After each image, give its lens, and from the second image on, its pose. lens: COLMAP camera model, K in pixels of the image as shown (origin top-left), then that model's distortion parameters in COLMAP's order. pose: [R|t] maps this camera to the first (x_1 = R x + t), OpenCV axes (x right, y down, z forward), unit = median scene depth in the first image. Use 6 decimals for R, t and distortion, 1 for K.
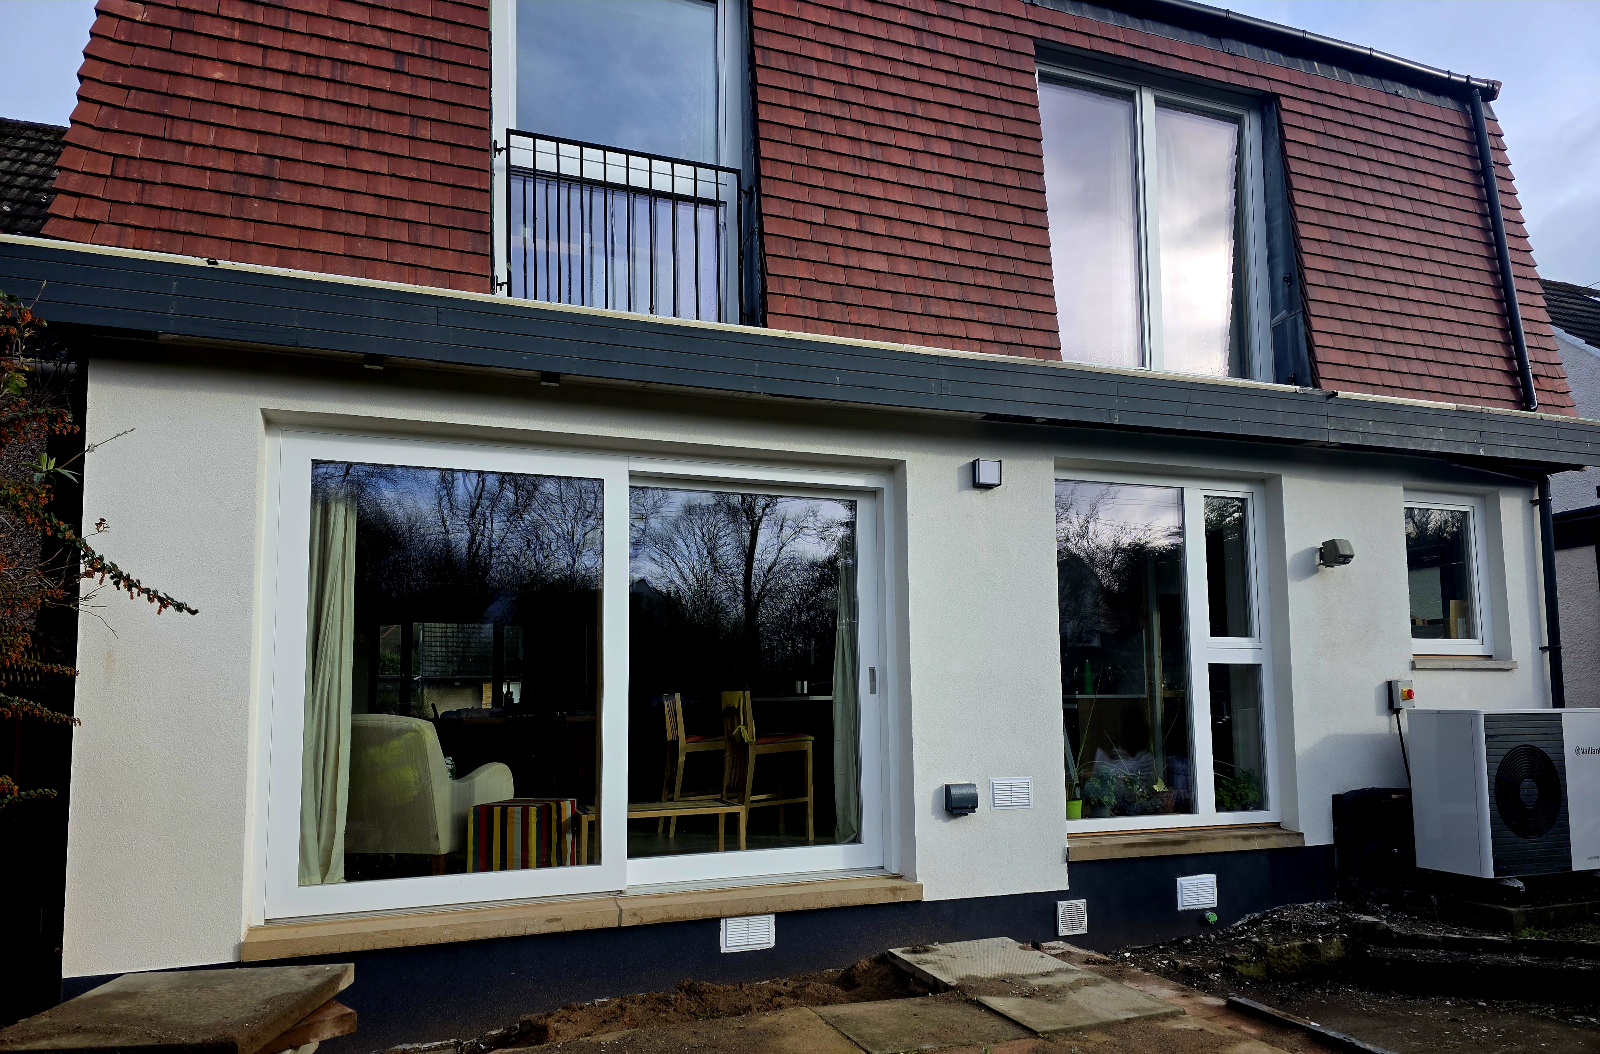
lens RADIAL K [[1054.8, 0, 800.0], [0, 1054.8, 527.0], [0, 0, 1]] dist [-0.000264, 0.015167]
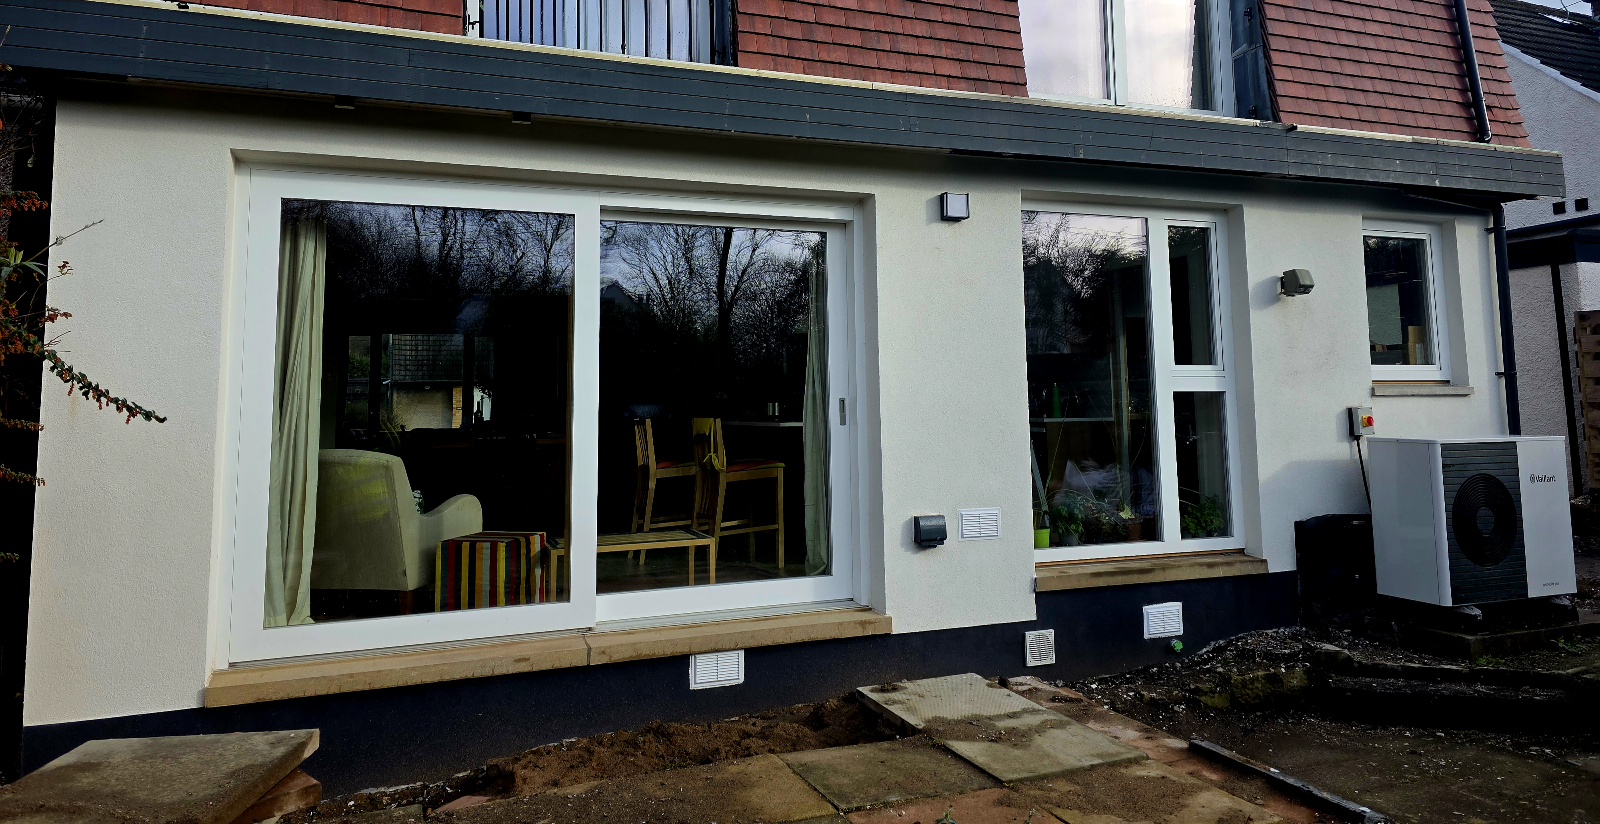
lens RADIAL K [[1004.5, 0, 773.8], [0, 1004.5, 413.8], [0, 0, 1]] dist [-0.005993, 0.024074]
pose [[0.999754, 0.001452, 0.022124, -0.017571], [-0.000990, 0.999781, -0.020885, 0.166781], [-0.022150, 0.020858, 0.999537, 0.043381]]
